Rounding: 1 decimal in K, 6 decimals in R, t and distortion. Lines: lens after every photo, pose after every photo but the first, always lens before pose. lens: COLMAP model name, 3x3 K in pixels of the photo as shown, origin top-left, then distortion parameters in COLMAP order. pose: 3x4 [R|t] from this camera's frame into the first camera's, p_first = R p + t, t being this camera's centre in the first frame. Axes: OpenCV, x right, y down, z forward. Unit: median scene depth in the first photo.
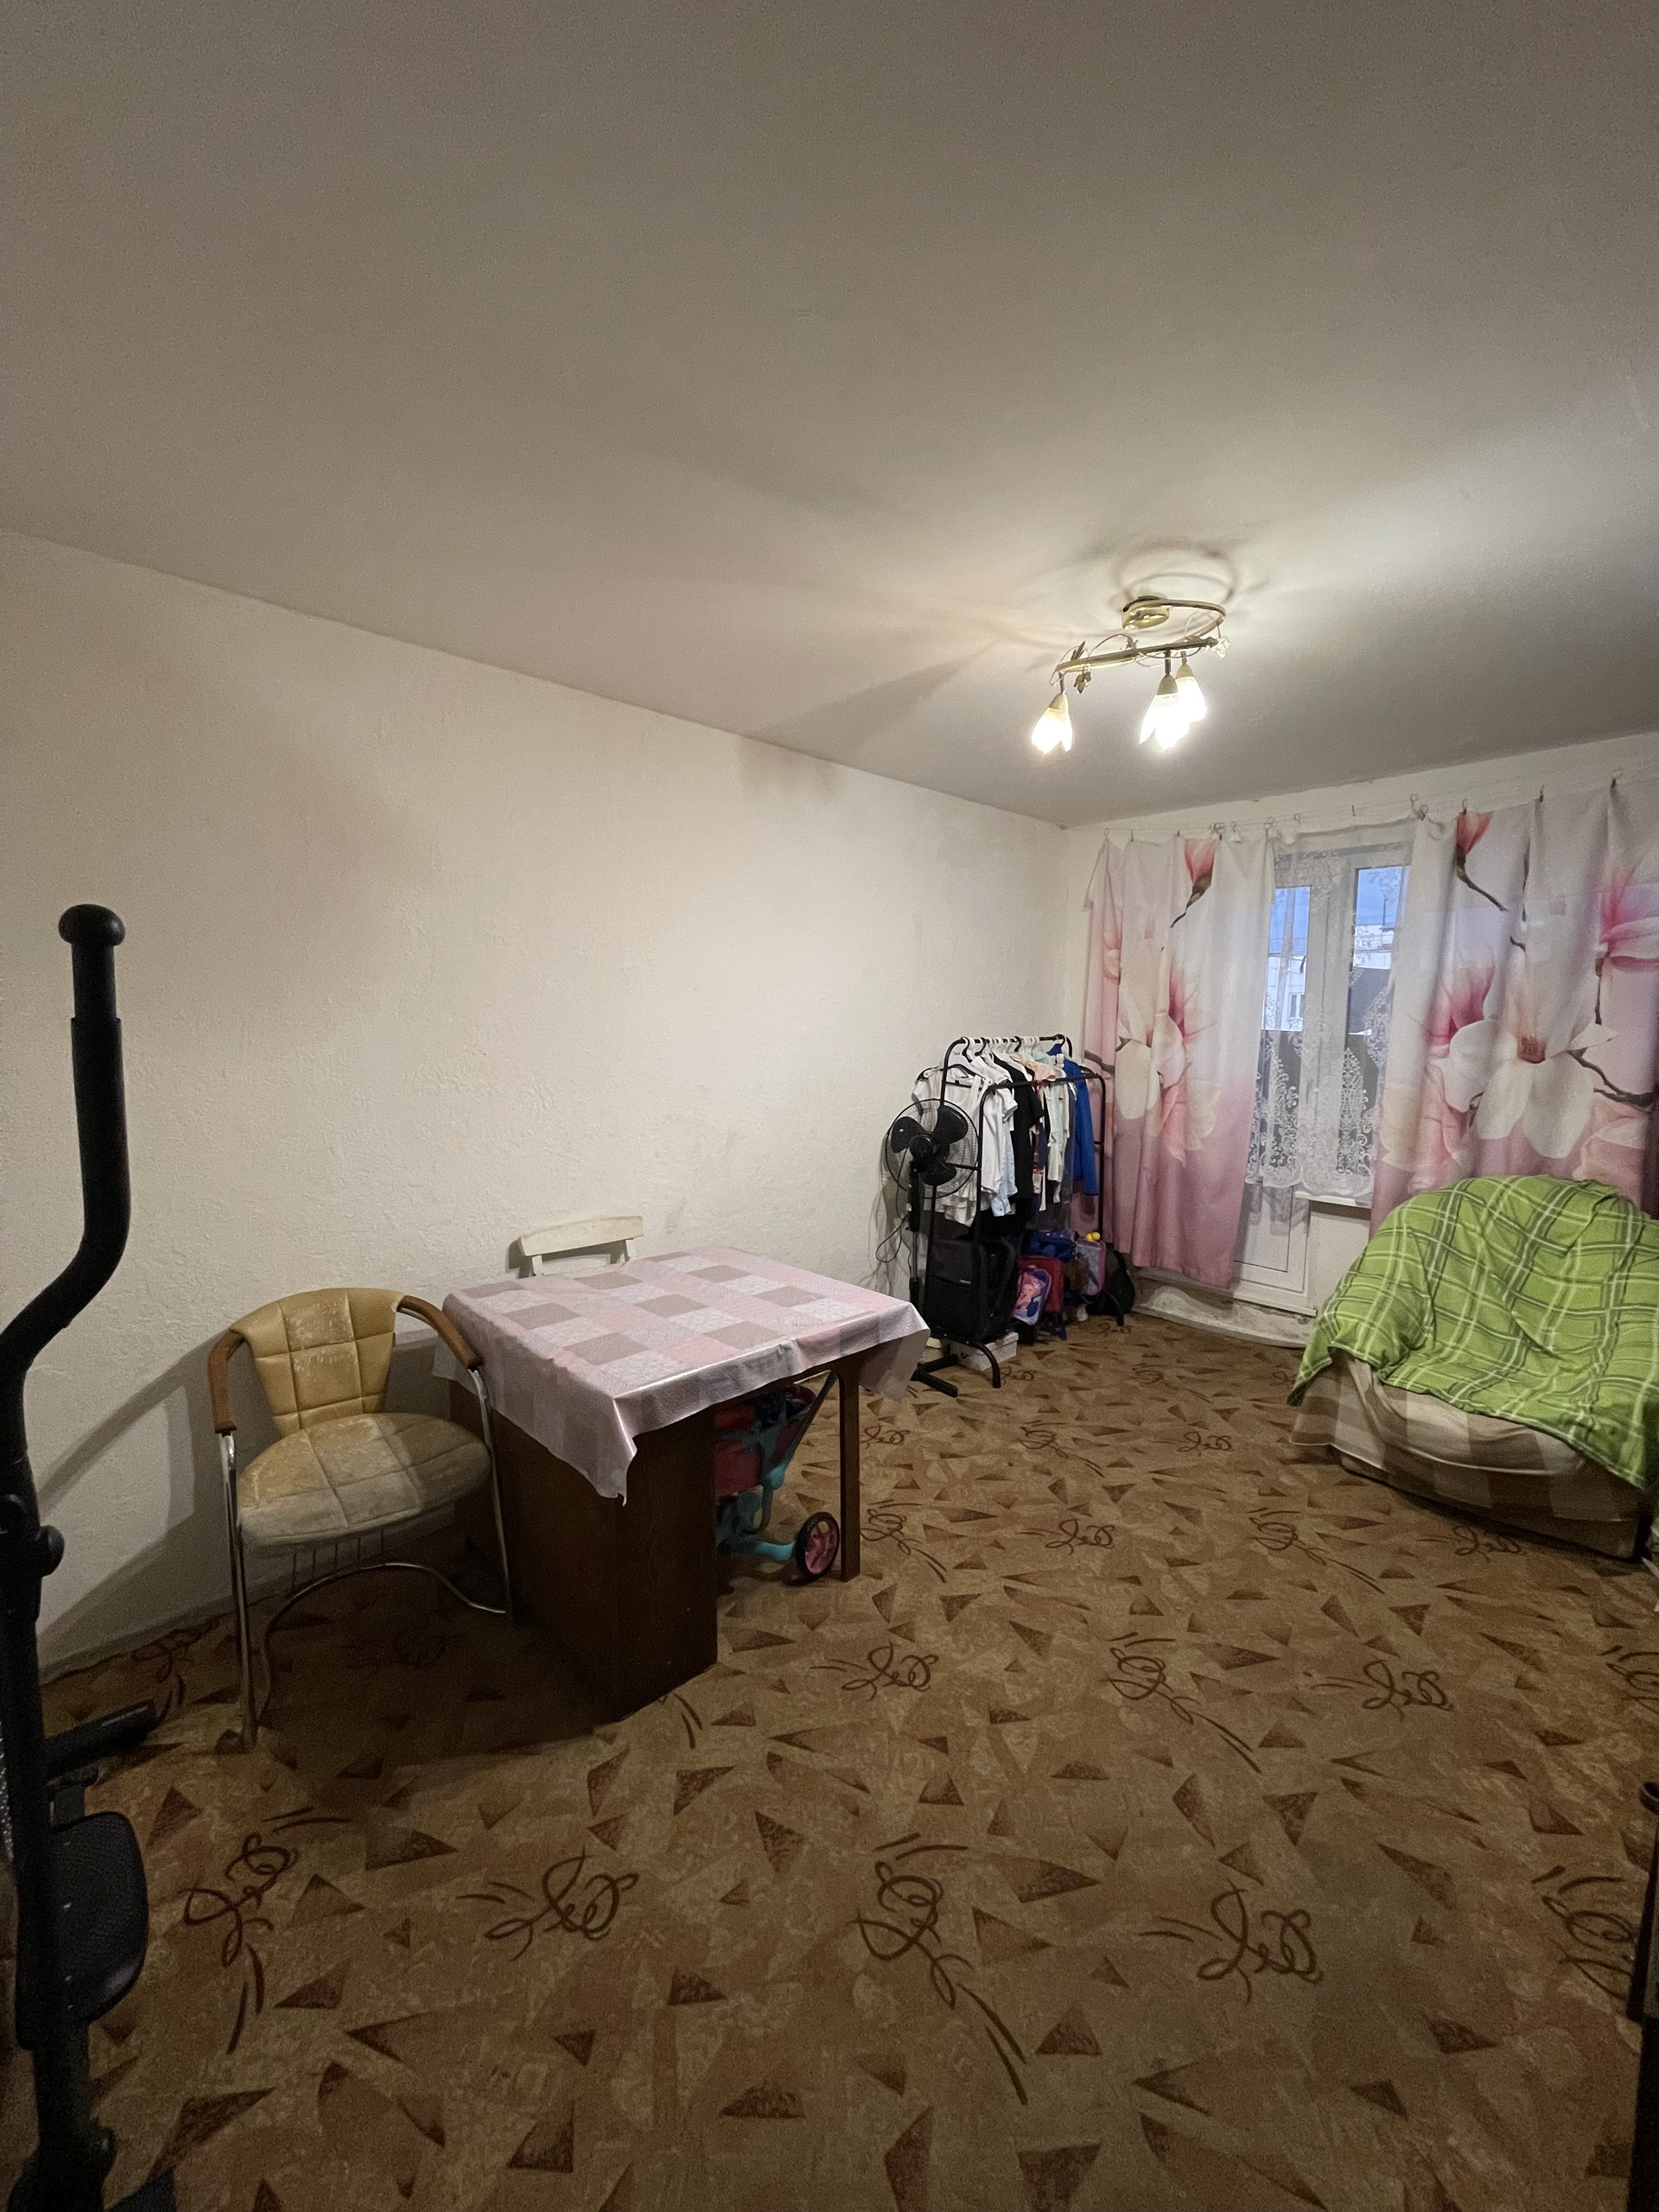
lens RADIAL K [[887.4, 0, 830.8], [0, 887.4, 1108.5], [0, 0, 1]] dist [-0.006698, 0.001284]
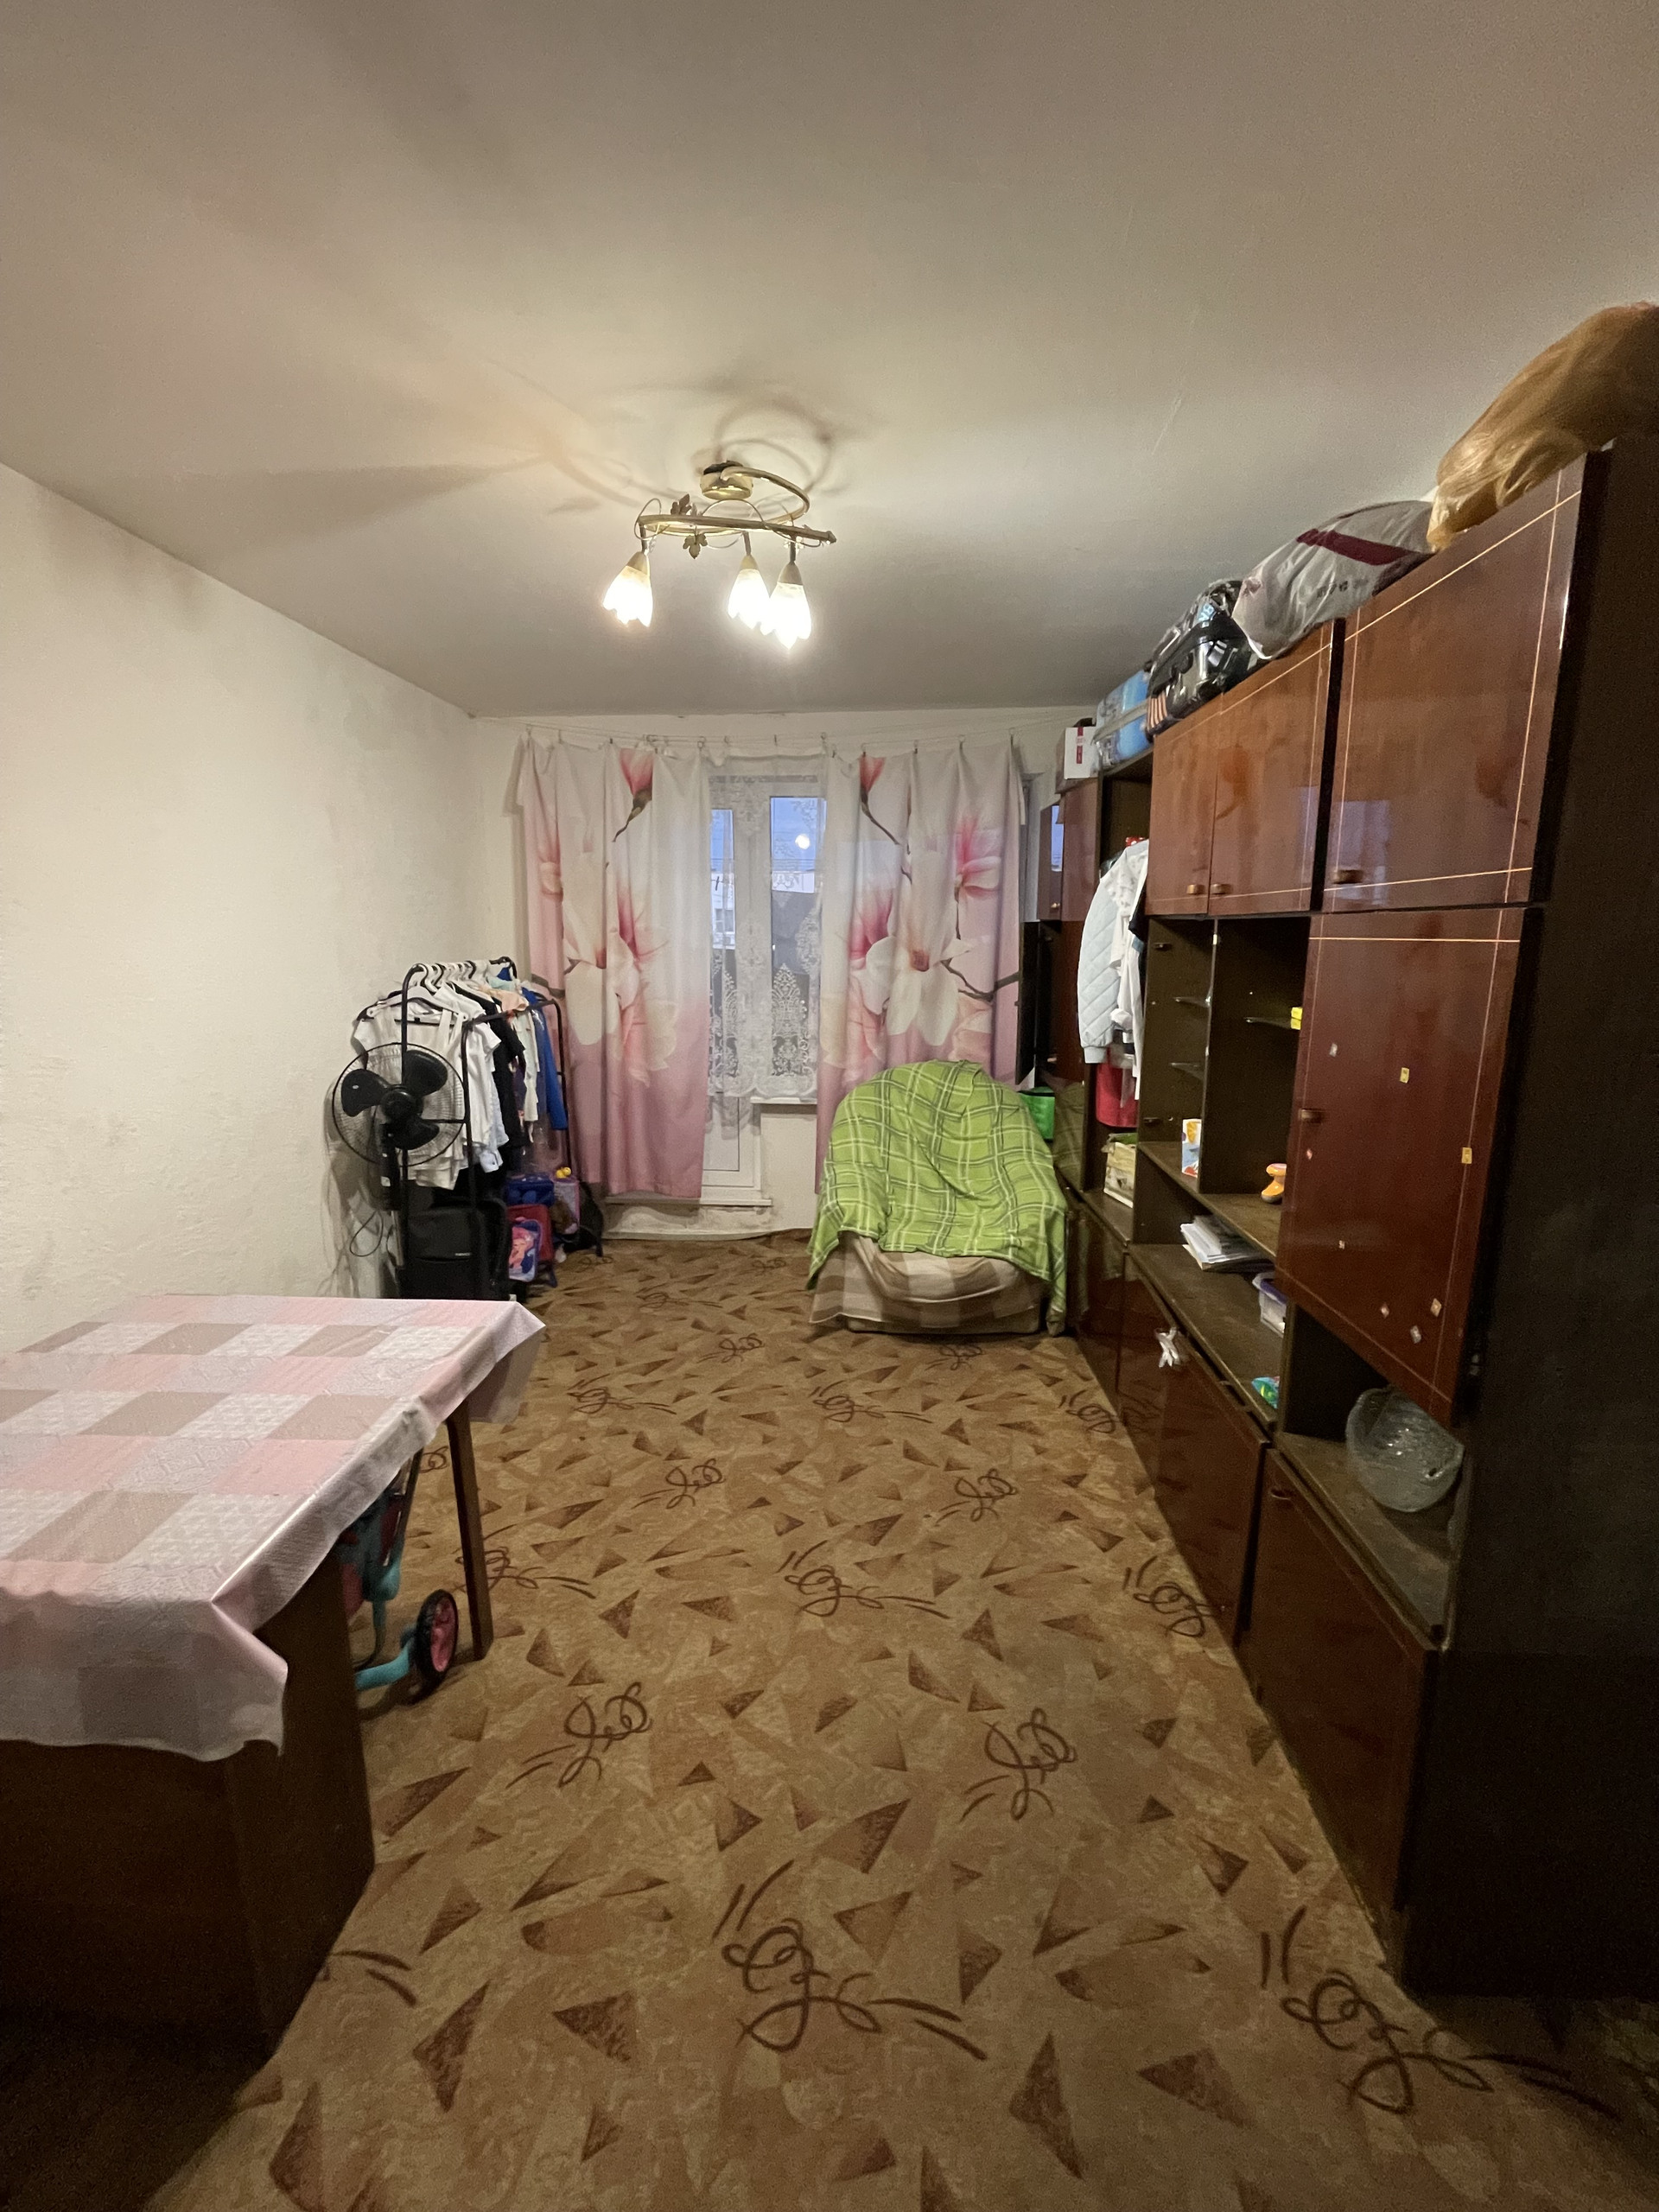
lens RADIAL K [[887.4, 0, 820.9], [0, 887.4, 1105.0], [0, 0, 1]] dist [-0.006698, 0.001284]
pose [[0.734117, -0.137738, 0.664907, -0.216970], [0.077416, 0.989803, 0.119566, -0.032647], [-0.674596, -0.036301, 0.737294, 0.219733]]
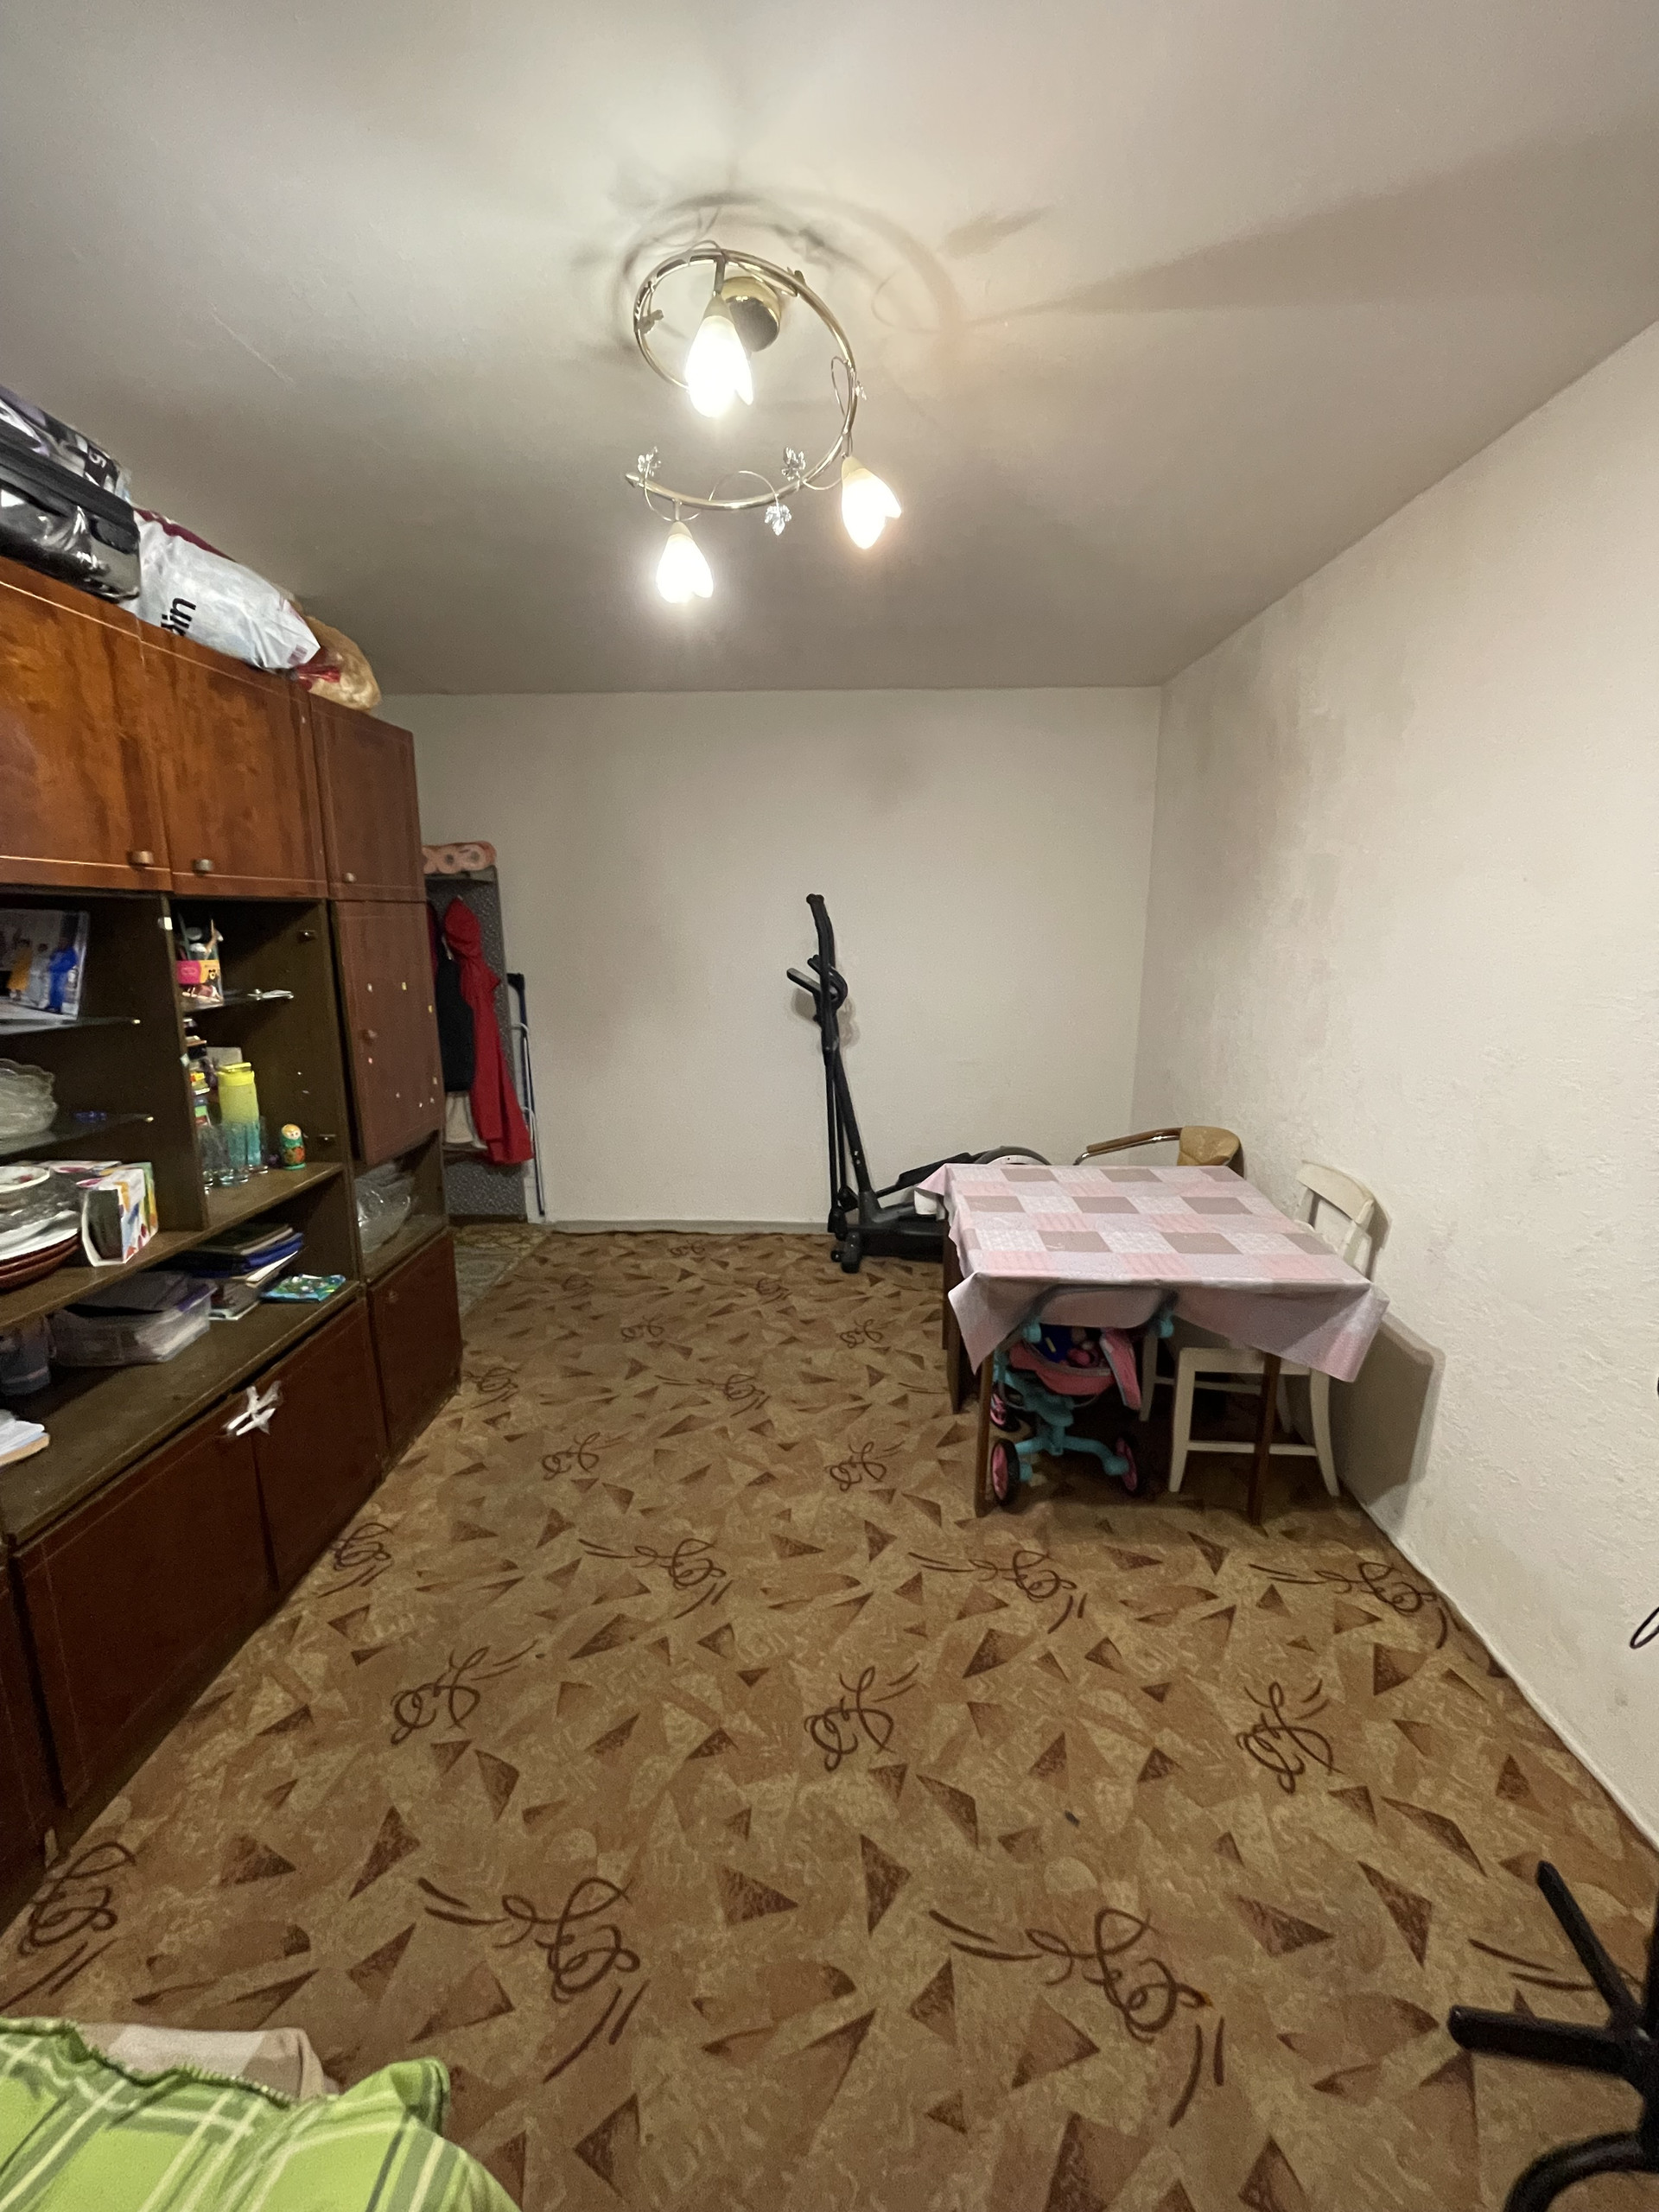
lens RADIAL K [[887.4, 0, 819.4], [0, 887.4, 1106.1], [0, 0, 1]] dist [-0.006698, 0.001284]
pose [[-0.719635, 0.140794, -0.679929, 0.736292], [-0.077224, 0.956923, 0.279885, -0.151238], [0.690045, 0.253922, -0.677762, 1.411293]]
